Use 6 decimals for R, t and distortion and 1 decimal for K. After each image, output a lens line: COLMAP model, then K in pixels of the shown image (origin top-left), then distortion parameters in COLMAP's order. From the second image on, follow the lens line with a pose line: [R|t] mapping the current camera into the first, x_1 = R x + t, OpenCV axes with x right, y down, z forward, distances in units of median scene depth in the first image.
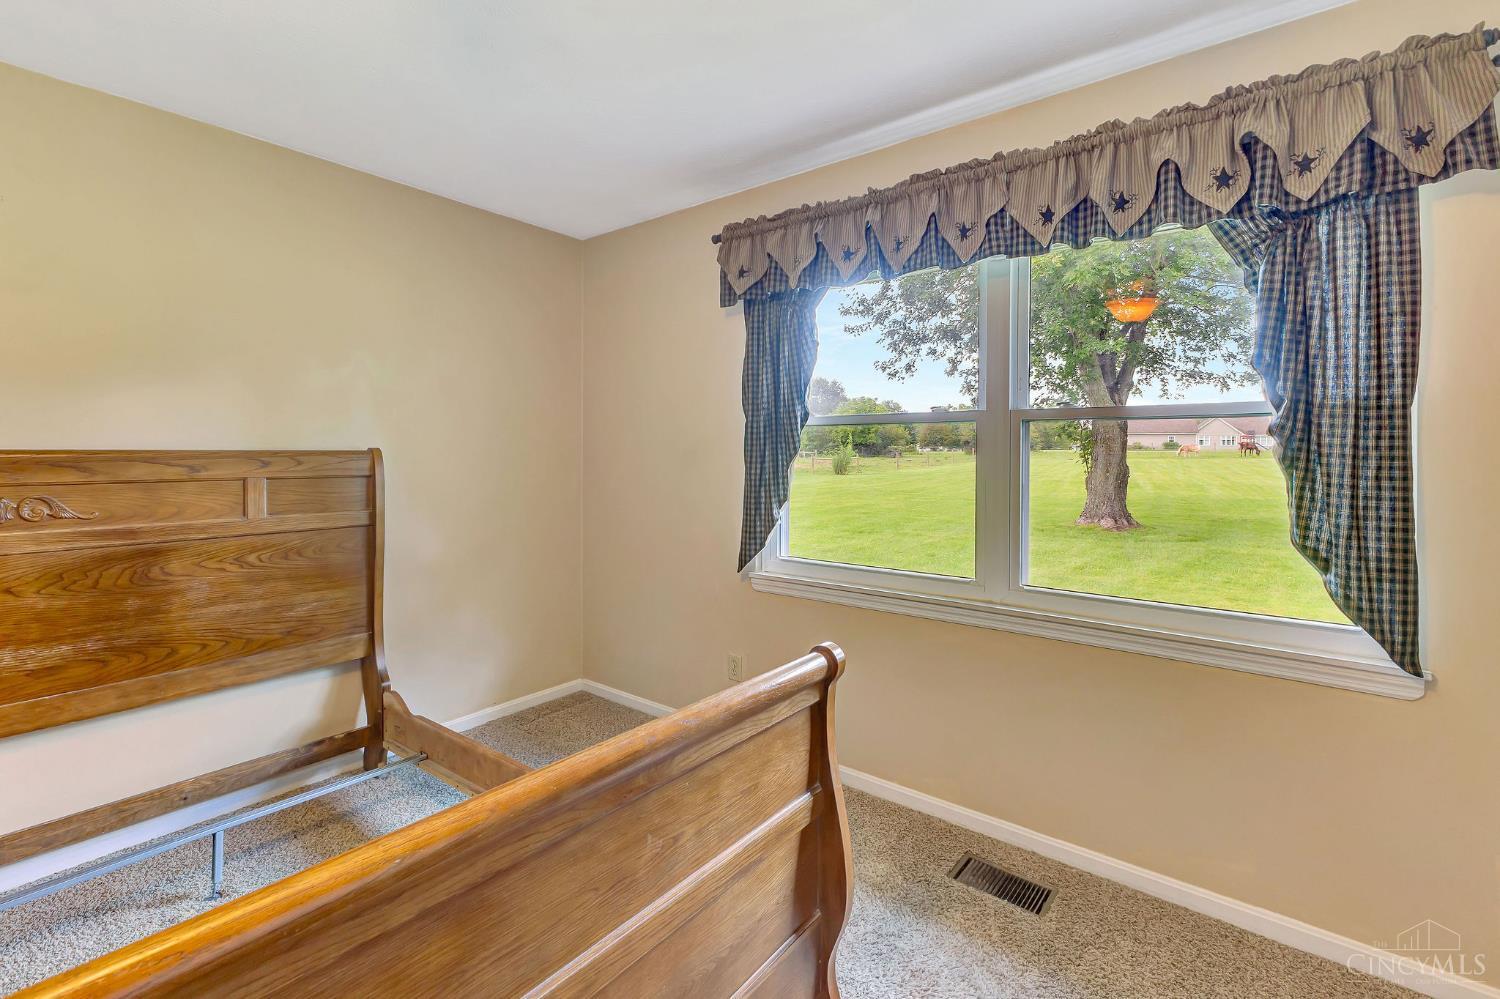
lens RADIAL K [[668.6, 0, 752.3], [0, 668.6, 452.1], [0, 0, 1]] dist [0.002308, 0.000298]
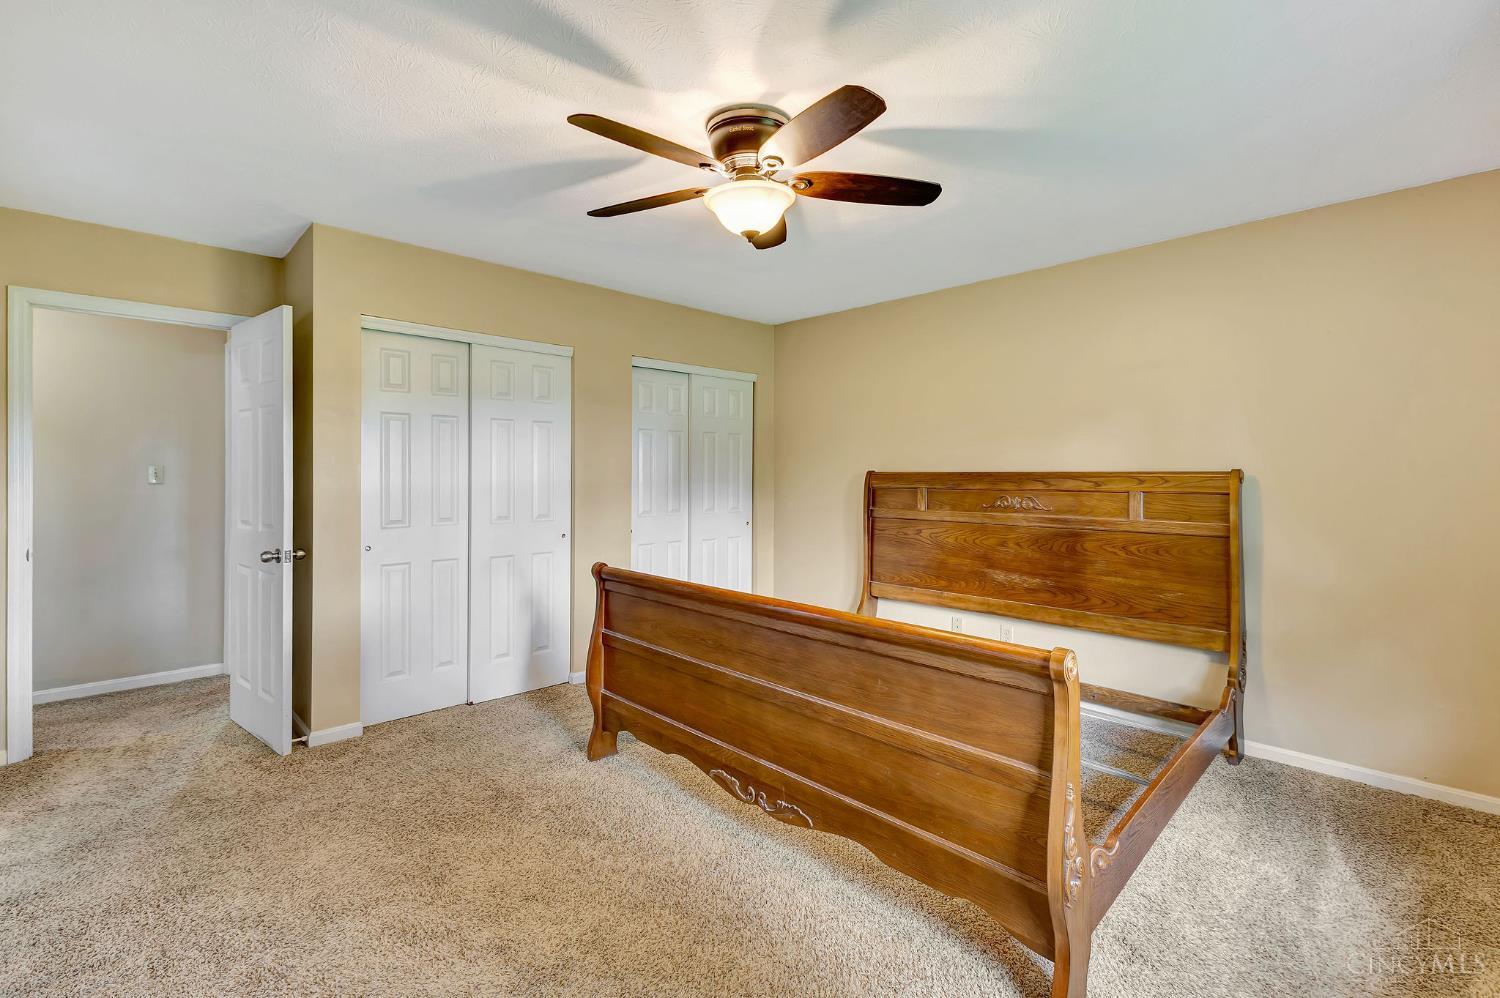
lens RADIAL K [[665.7, 0, 746.9], [0, 665.7, 493.4], [0, 0, 1]] dist [0.002714, 0.000069]
pose [[-0.139623, 0.023779, -0.989919, 0.996976], [-0.002951, 0.999697, 0.024430, 0.015740], [0.990200, 0.006332, -0.139511, 0.532688]]
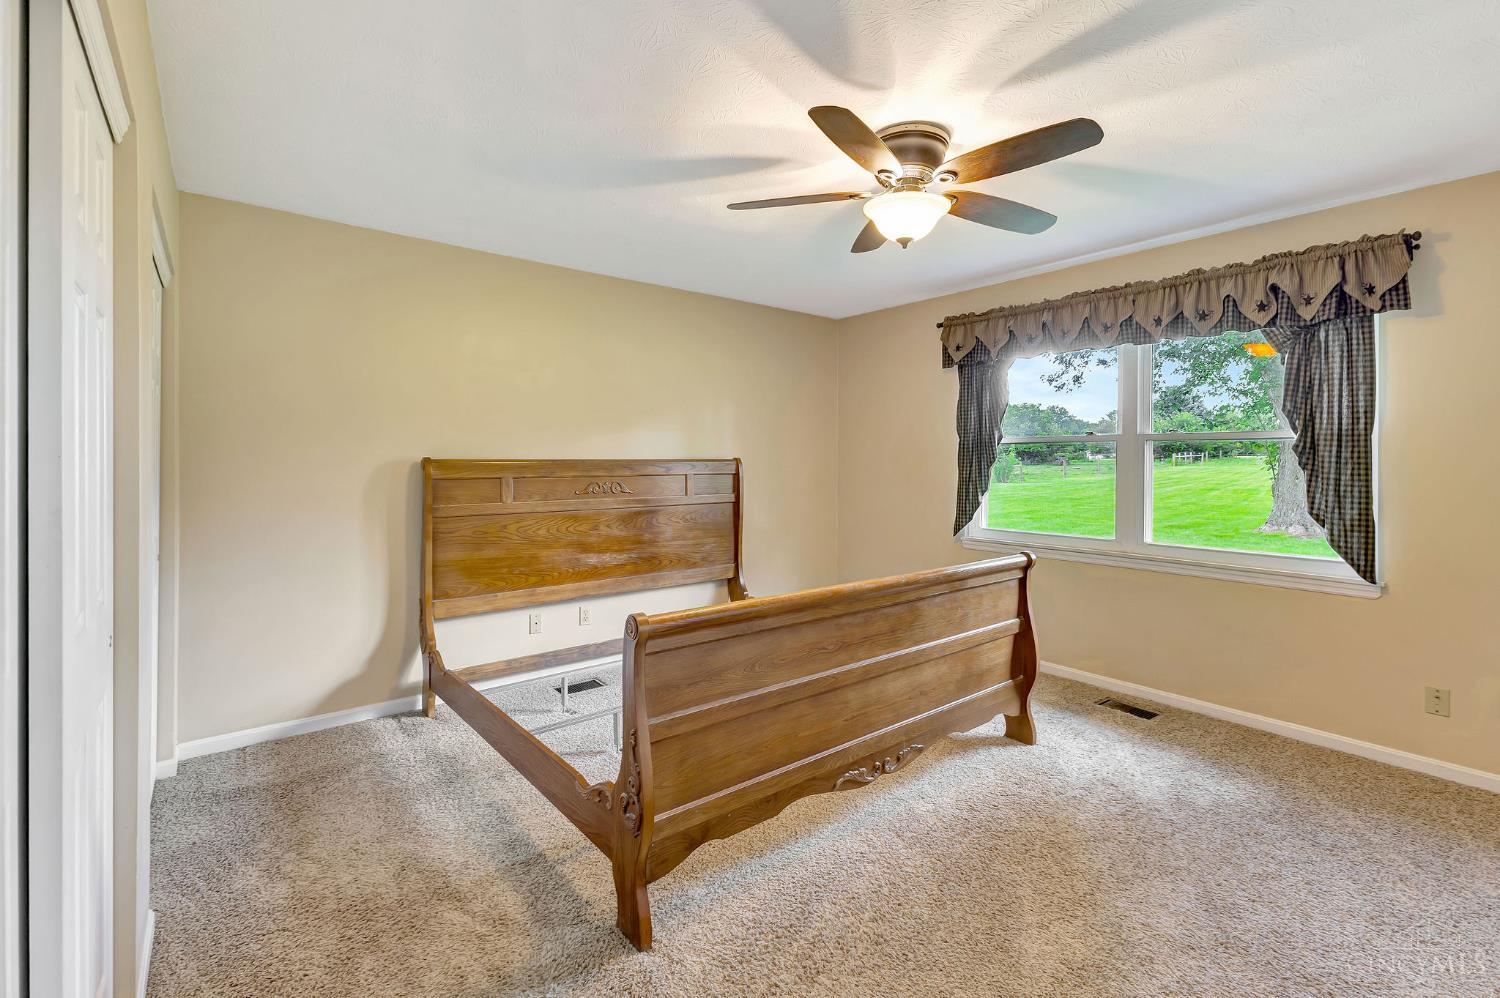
lens RADIAL K [[660.4, 0, 753.3], [0, 660.4, 460.9], [0, 0, 1]] dist [0.006434, -0.000270]
pose [[0.974402, -0.000010, -0.224814, -0.213194], [0.000413, 0.999998, 0.001742, -0.001500], [0.224814, -0.001791, 0.974400, -1.009199]]
